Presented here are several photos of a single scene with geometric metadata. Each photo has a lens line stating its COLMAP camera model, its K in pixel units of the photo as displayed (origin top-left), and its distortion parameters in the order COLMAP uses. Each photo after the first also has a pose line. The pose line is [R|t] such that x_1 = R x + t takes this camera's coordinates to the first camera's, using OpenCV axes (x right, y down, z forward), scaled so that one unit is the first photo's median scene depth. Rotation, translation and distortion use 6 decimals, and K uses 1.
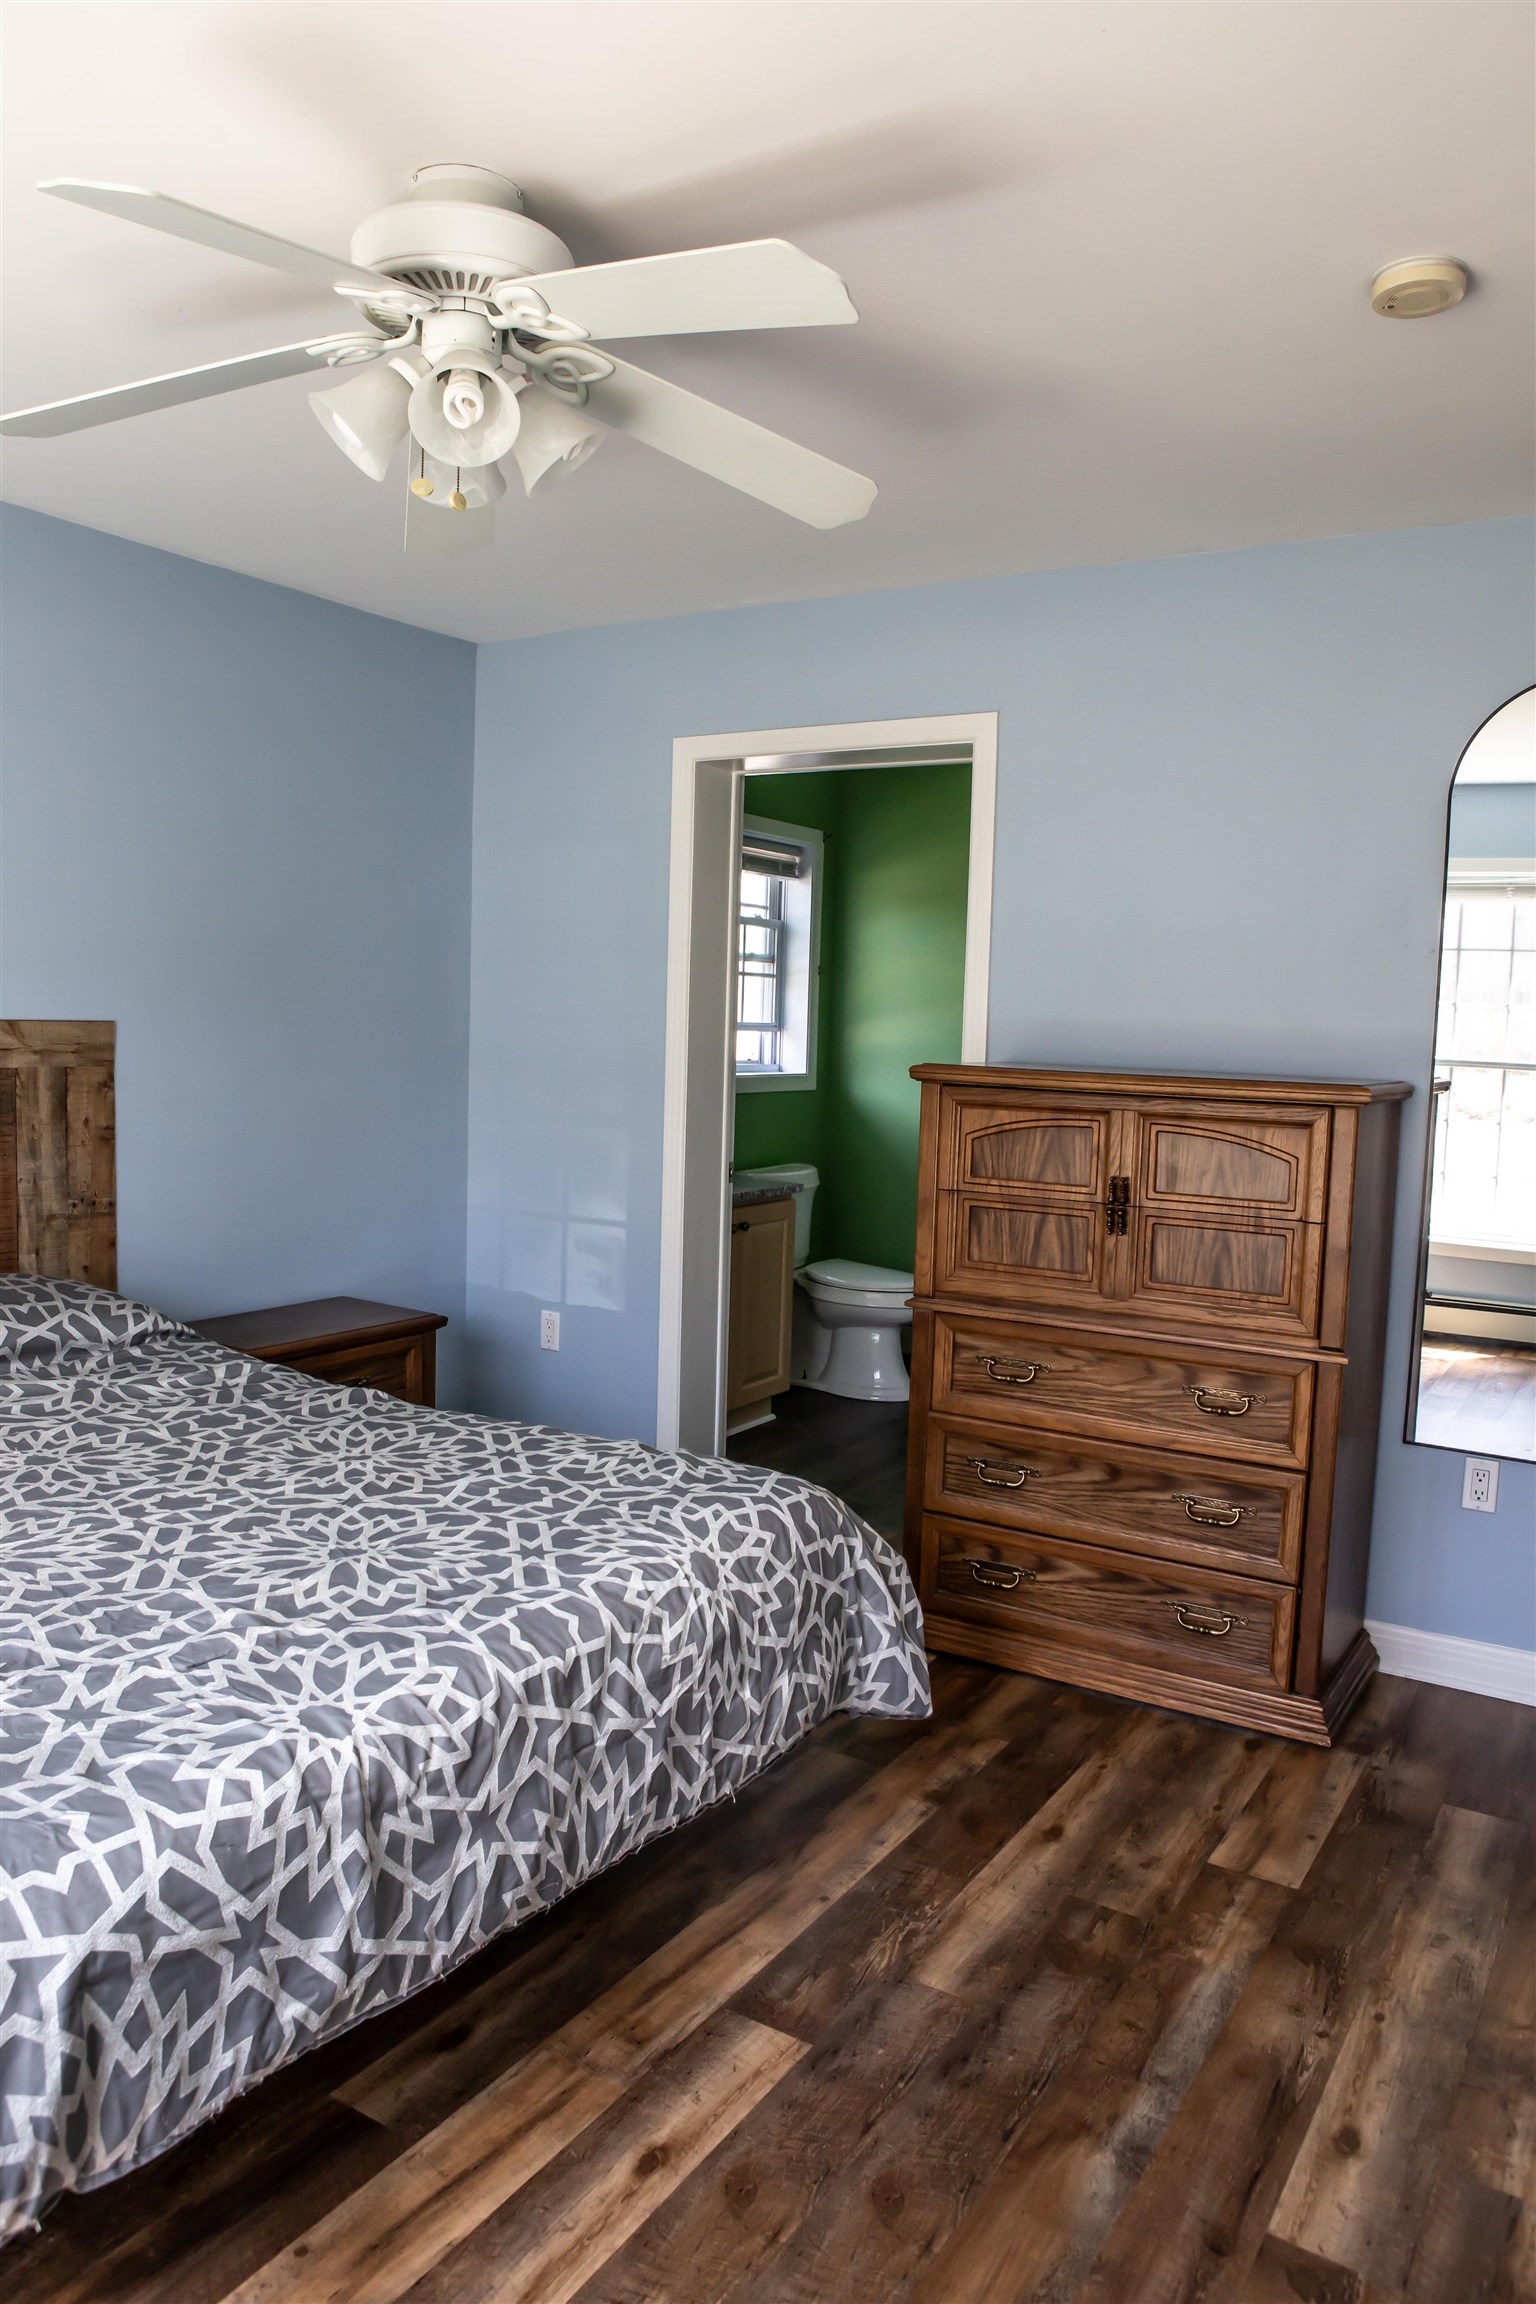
lens RADIAL K [[1580.7, 0, 773.9], [0, 1580.7, 1153.6], [0, 0, 1]] dist [-0.106100, 0.070704]
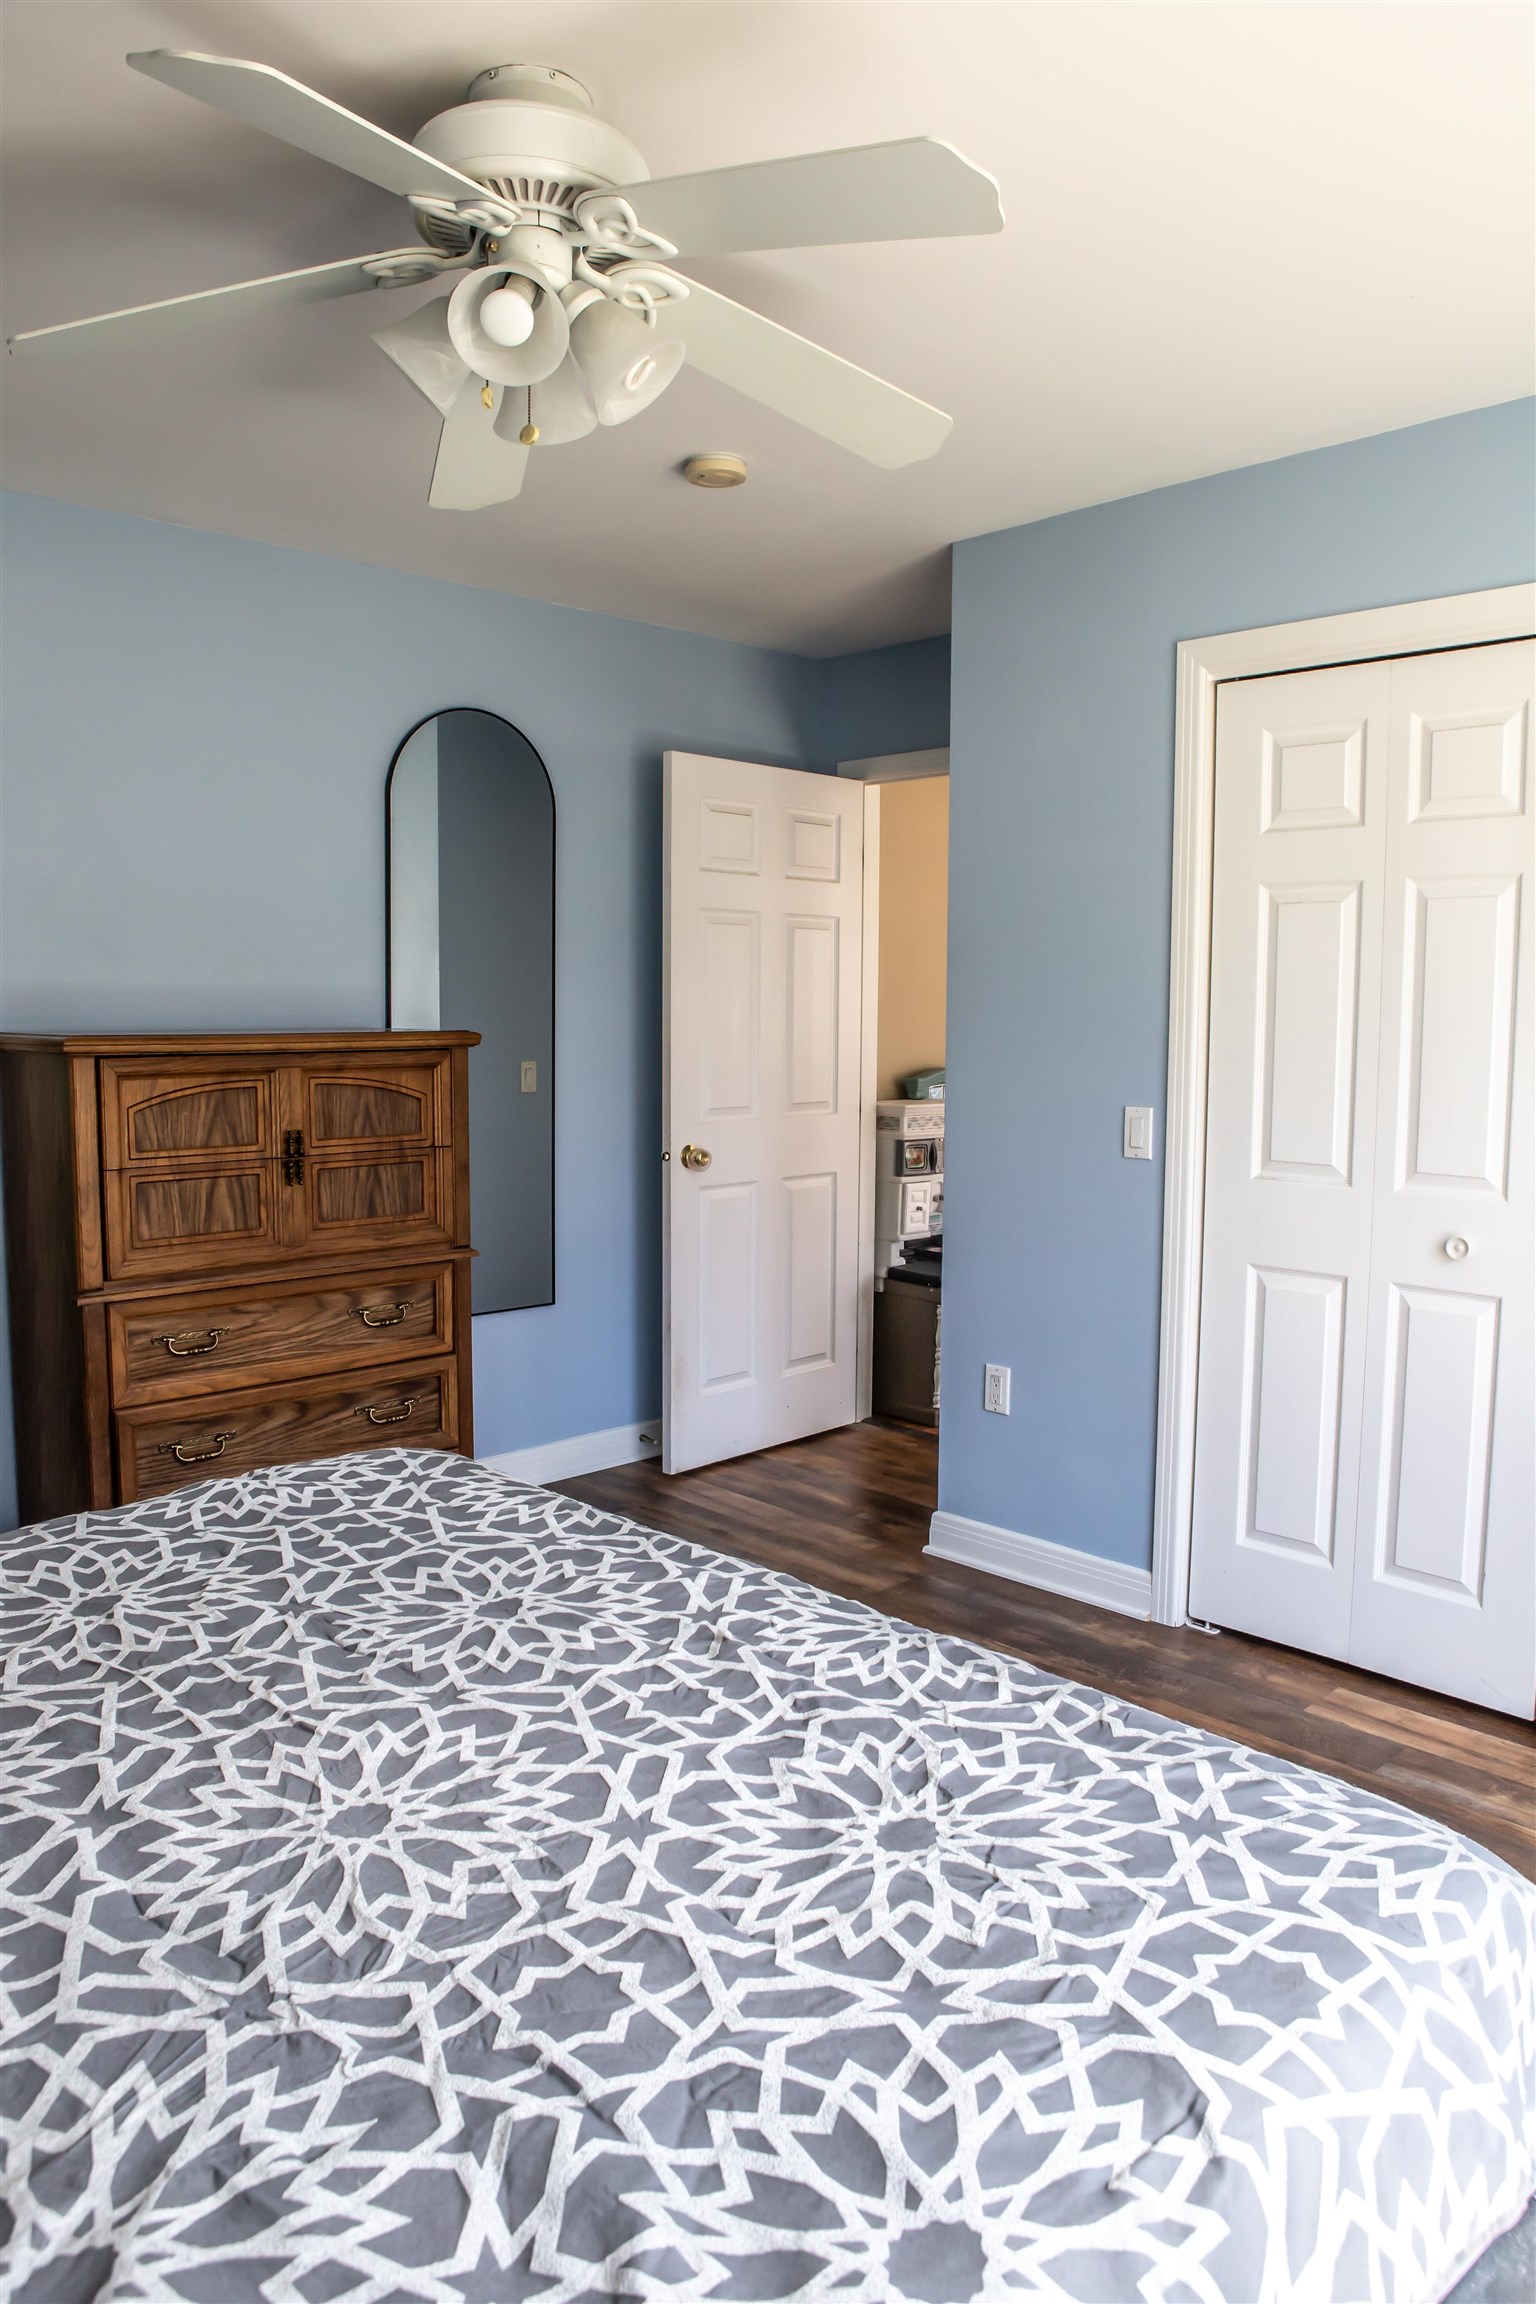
lens RADIAL K [[1580.7, 0, 773.9], [0, 1580.7, 1153.6], [0, 0, 1]] dist [-0.106100, 0.070704]
pose [[0.233813, -0.119638, 0.964893, -0.880602], [0.084203, 0.991164, 0.102491, -0.061480], [-0.968629, 0.057283, 0.241820, 0.522092]]
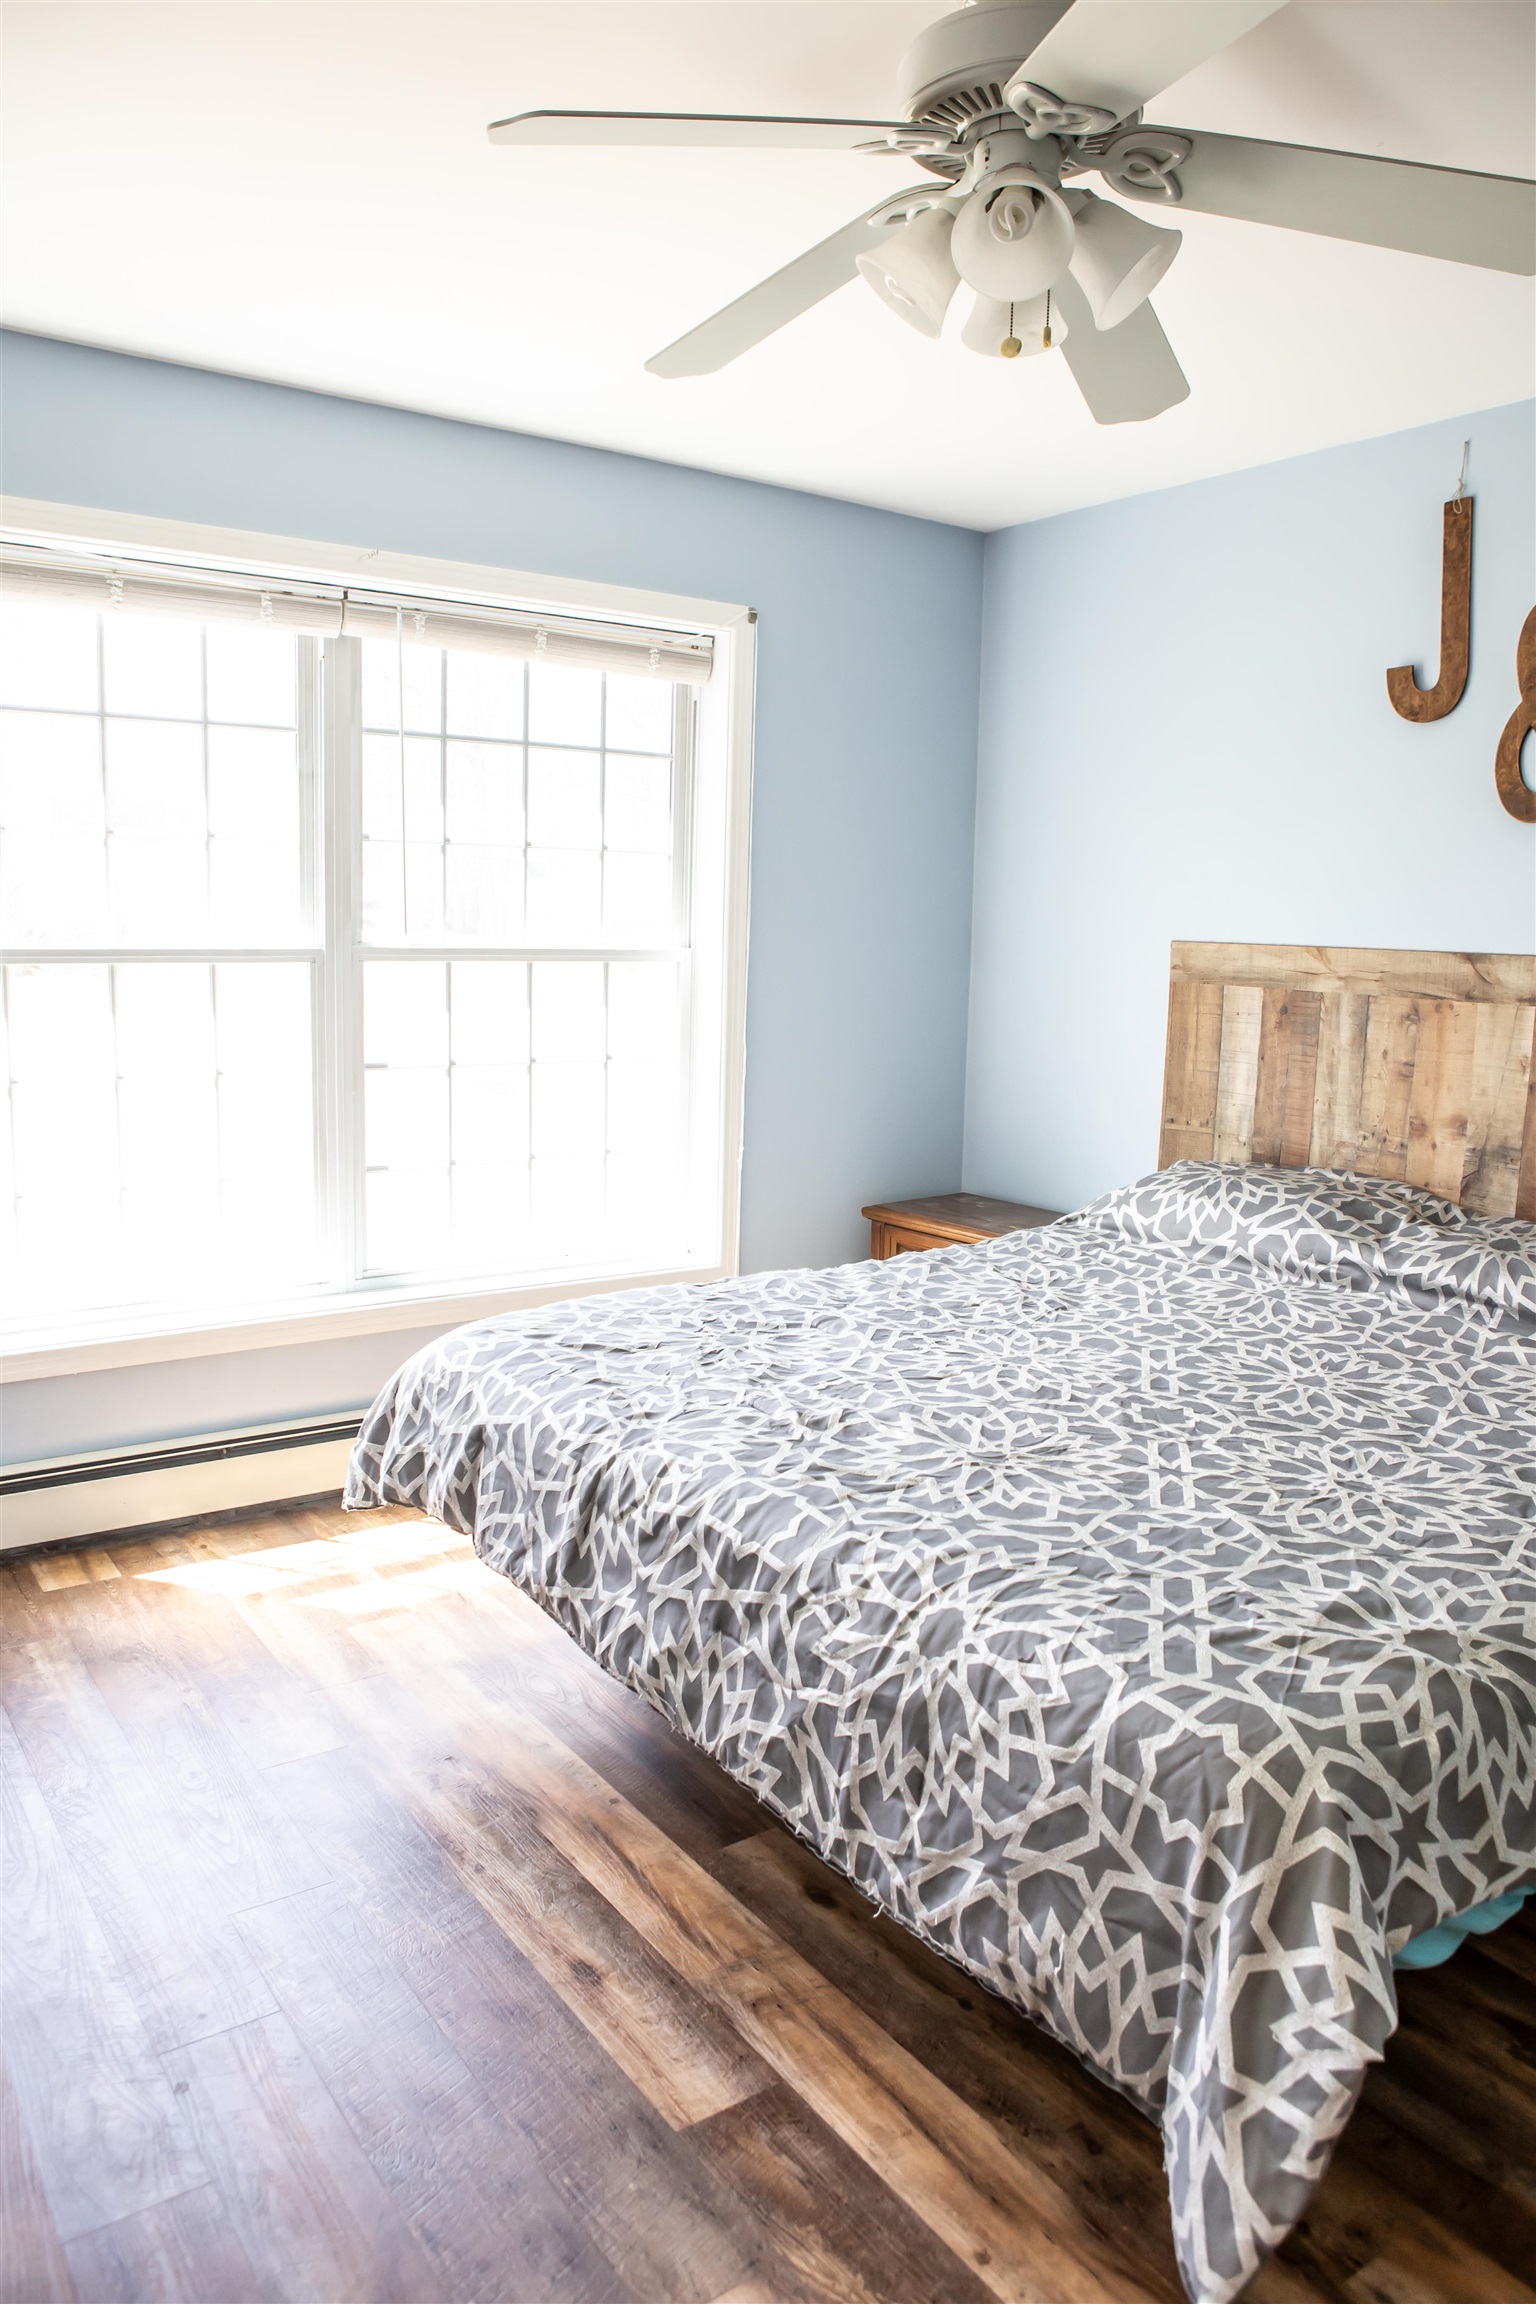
lens RADIAL K [[1580.7, 0, 773.9], [0, 1580.7, 1153.6], [0, 0, 1]] dist [-0.106100, 0.070704]
pose [[-0.376293, 0.096162, -0.921497, 0.578534], [-0.120436, 0.981083, 0.151560, -0.059588], [0.918640, 0.168012, -0.357593, 1.006752]]
